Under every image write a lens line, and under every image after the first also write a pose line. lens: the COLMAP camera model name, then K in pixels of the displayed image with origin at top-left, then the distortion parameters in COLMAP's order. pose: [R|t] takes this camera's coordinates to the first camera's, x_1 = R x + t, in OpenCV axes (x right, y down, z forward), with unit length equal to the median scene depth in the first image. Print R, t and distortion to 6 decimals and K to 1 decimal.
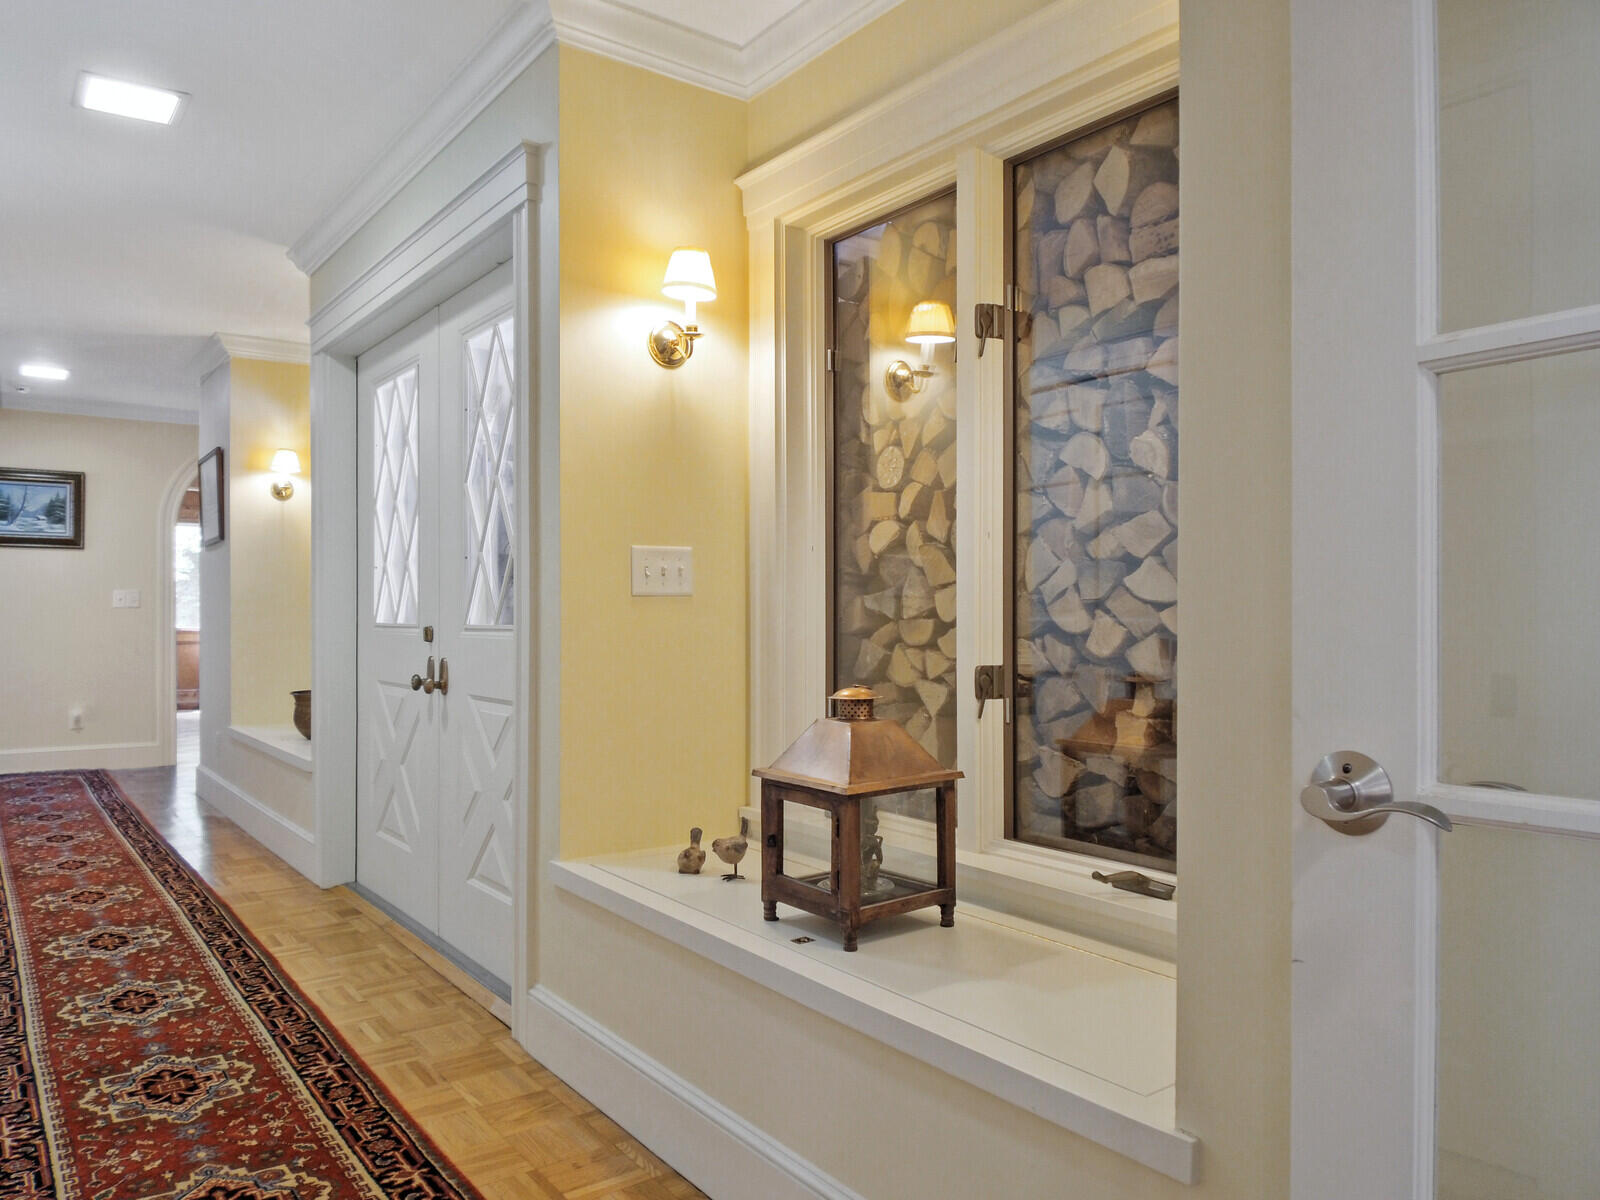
lens RADIAL K [[1137.2, 0, 787.9], [0, 1137.2, 612.8], [0, 0, 1]] dist [0.056213, -0.060099]
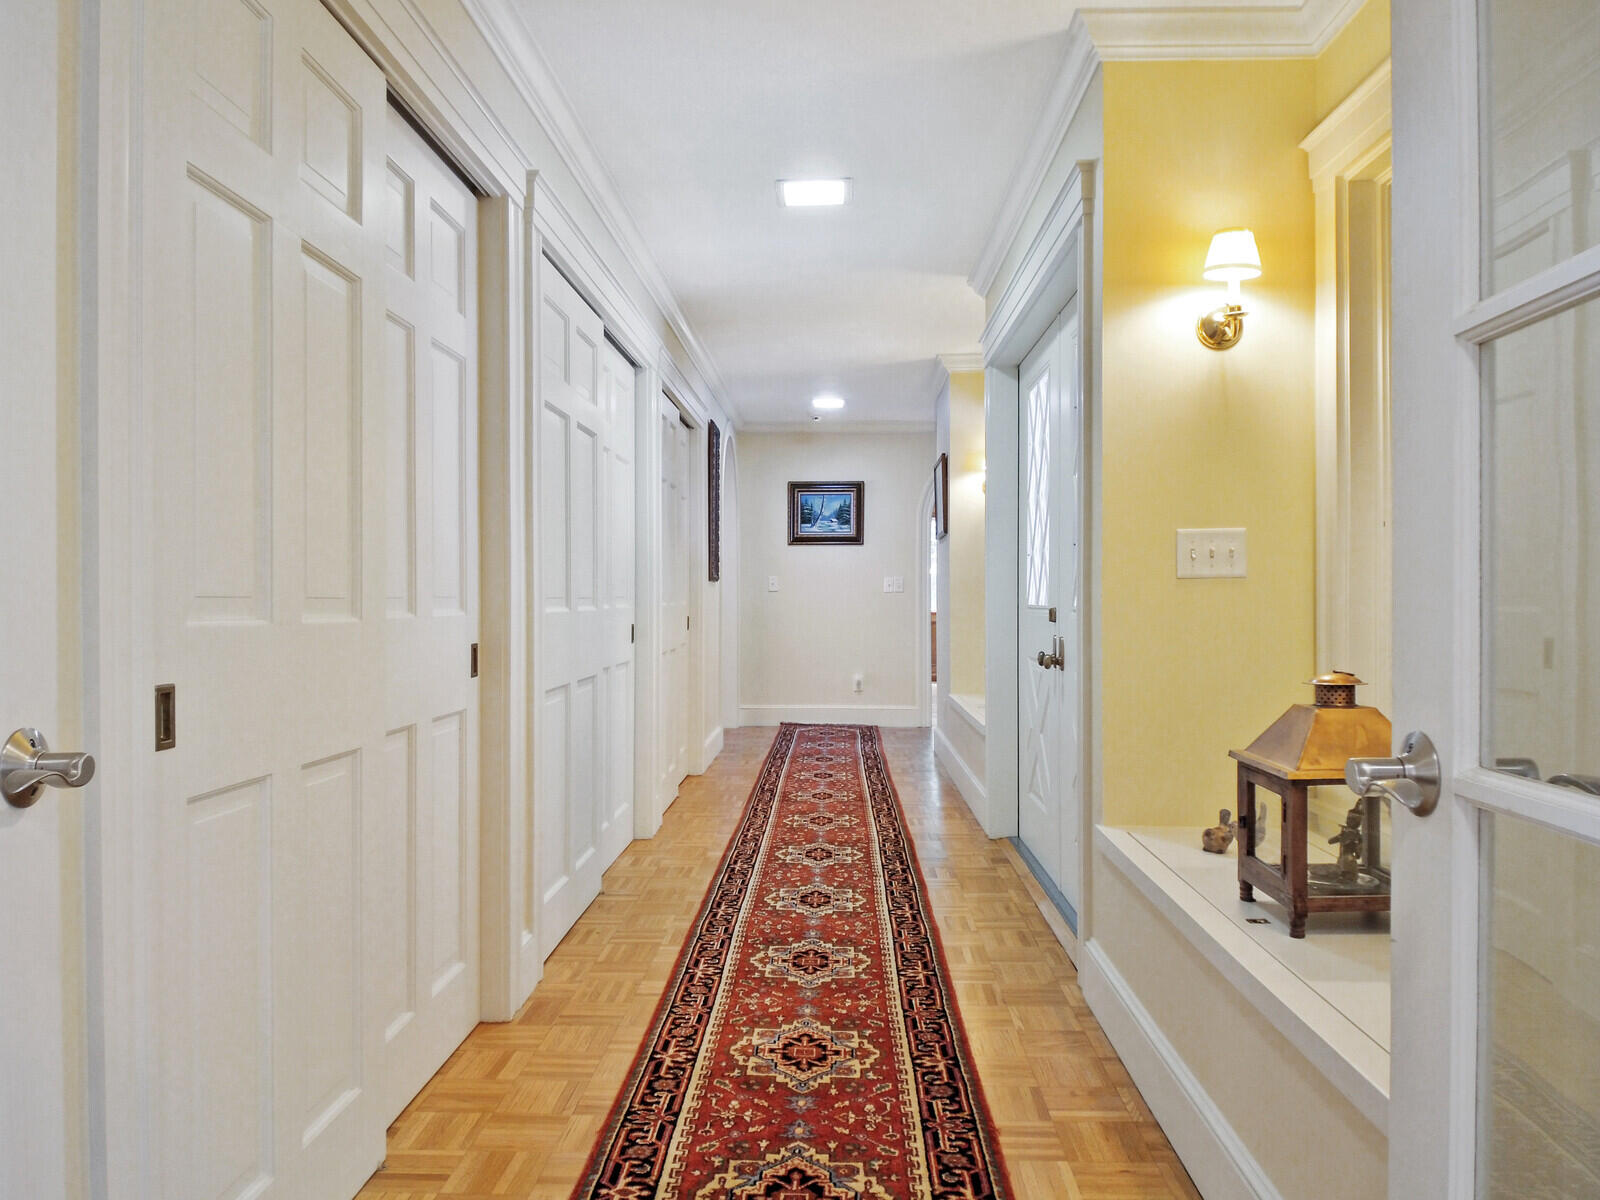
lens RADIAL K [[1137.2, 0, 787.9], [0, 1137.2, 612.8], [0, 0, 1]] dist [0.056213, -0.060099]
pose [[0.796656, 0.004757, -0.604415, 0.205560], [0.004372, 0.999898, 0.013632, 0.000253], [0.604418, -0.013502, 0.796553, -0.034416]]
